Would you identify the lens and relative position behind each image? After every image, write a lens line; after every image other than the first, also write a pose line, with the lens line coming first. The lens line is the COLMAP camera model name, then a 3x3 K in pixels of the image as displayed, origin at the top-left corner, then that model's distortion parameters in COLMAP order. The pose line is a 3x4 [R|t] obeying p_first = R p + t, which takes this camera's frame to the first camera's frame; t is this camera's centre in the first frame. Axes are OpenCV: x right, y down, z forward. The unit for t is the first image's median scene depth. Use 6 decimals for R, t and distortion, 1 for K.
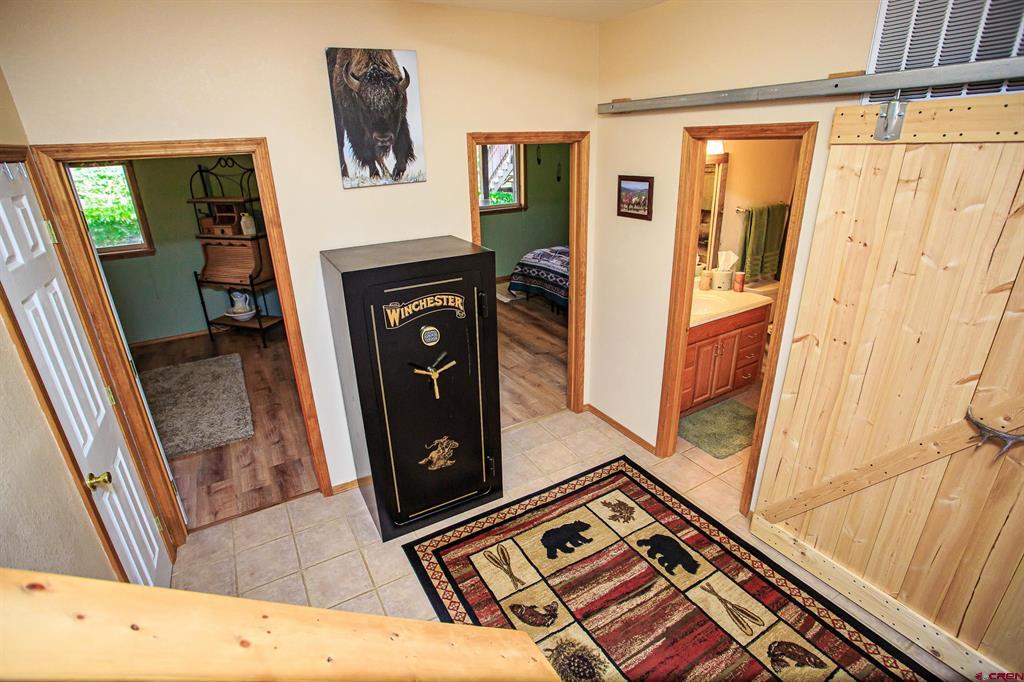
lens RADIAL K [[496.0, 0, 512.2], [0, 496.0, 343.4], [0, 0, 1]] dist [-0.068182, 0.027387]
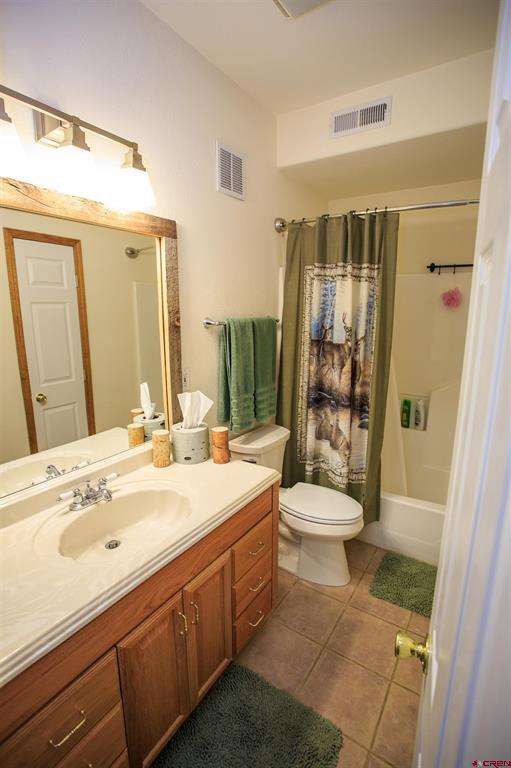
lens RADIAL K [[372.0, 0, 255.4], [0, 372.0, 384.3], [0, 0, 1]] dist [-0.068182, 0.027387]
pose [[0.894747, -0.055000, 0.443173, 0.306854], [0.137448, 0.978130, -0.156111, -0.118212], [-0.424894, 0.200593, 0.882738, 0.578239]]
